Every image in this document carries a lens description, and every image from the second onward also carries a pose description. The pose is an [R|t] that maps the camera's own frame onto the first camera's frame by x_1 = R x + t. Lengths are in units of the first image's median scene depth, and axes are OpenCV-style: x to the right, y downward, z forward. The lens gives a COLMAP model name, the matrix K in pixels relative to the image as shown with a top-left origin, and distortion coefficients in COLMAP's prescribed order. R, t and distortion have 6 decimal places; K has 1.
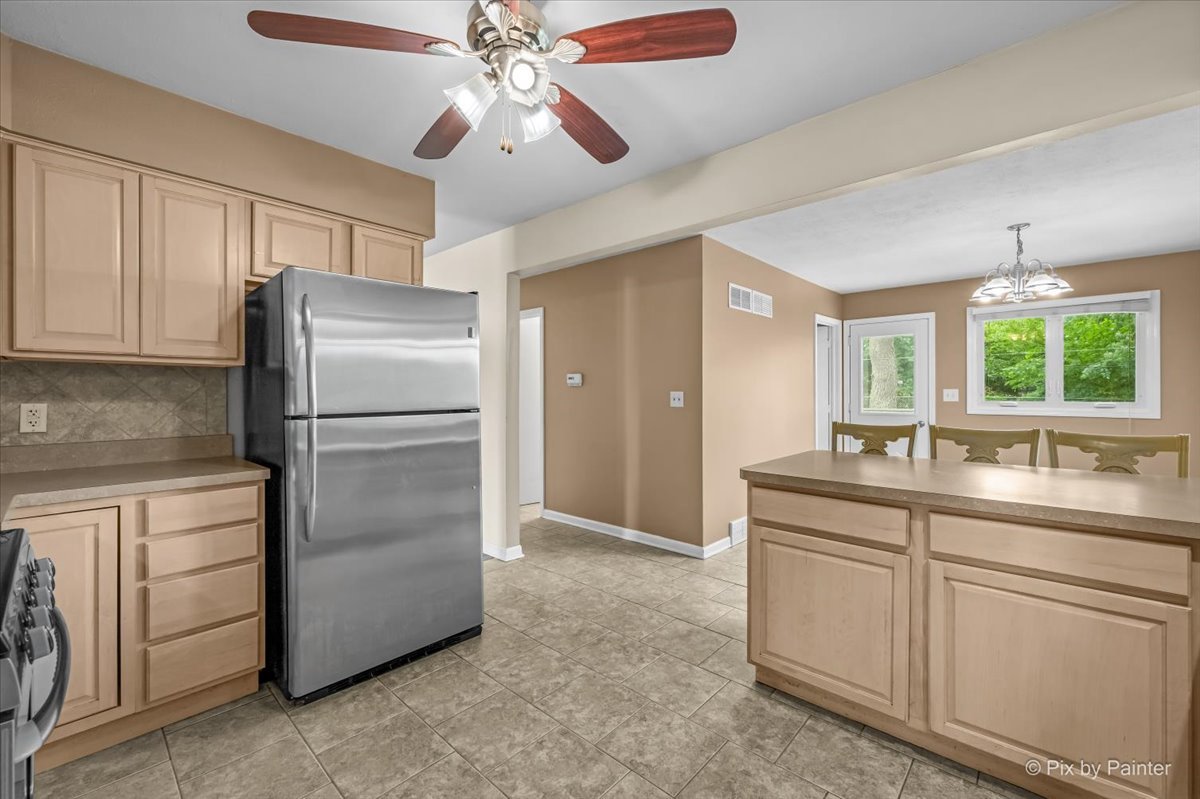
lens RADIAL K [[485.6, 0, 593.2], [0, 485.6, 399.6], [0, 0, 1]] dist [0.001507, 0.000271]
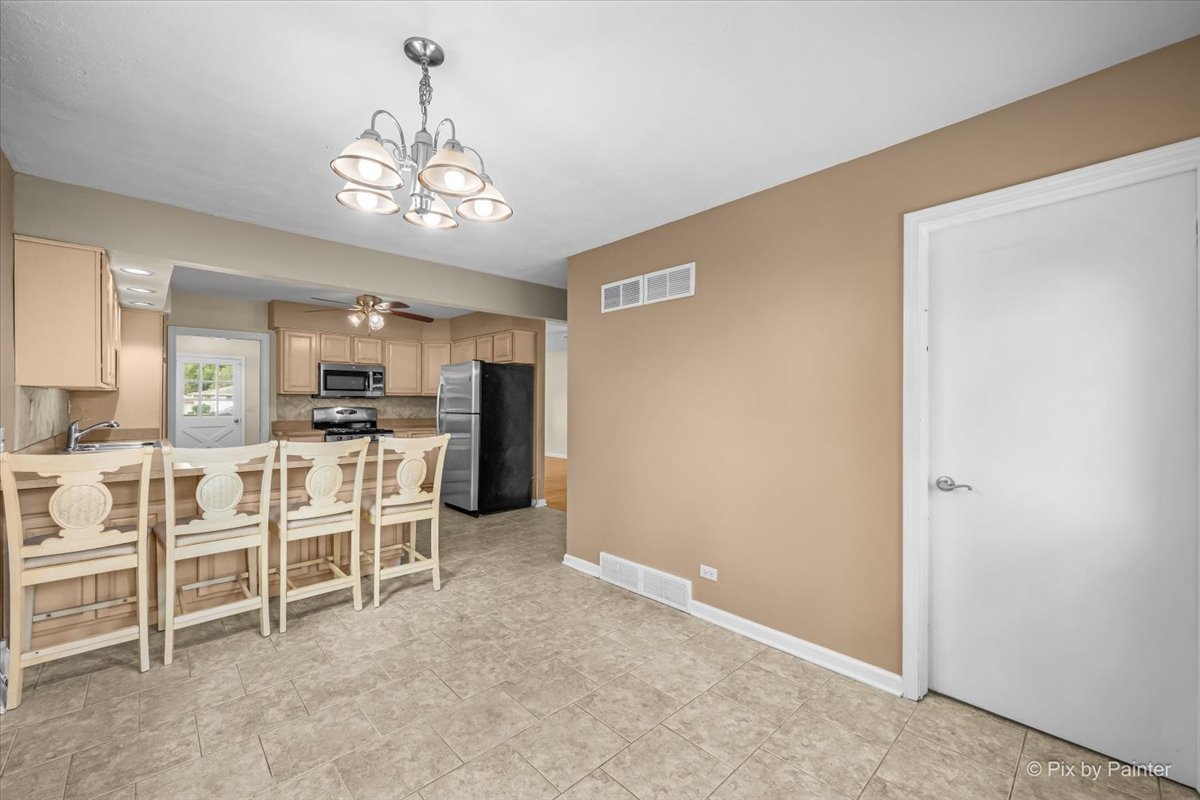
lens RADIAL K [[485.6, 0, 593.2], [0, 485.6, 400.1], [0, 0, 1]] dist [0.001507, 0.000271]
pose [[-0.079499, -0.000249, -0.996835, 1.485096], [-0.007144, 0.999974, 0.000320, -0.037298], [0.996809, 0.007146, -0.079499, 1.327120]]
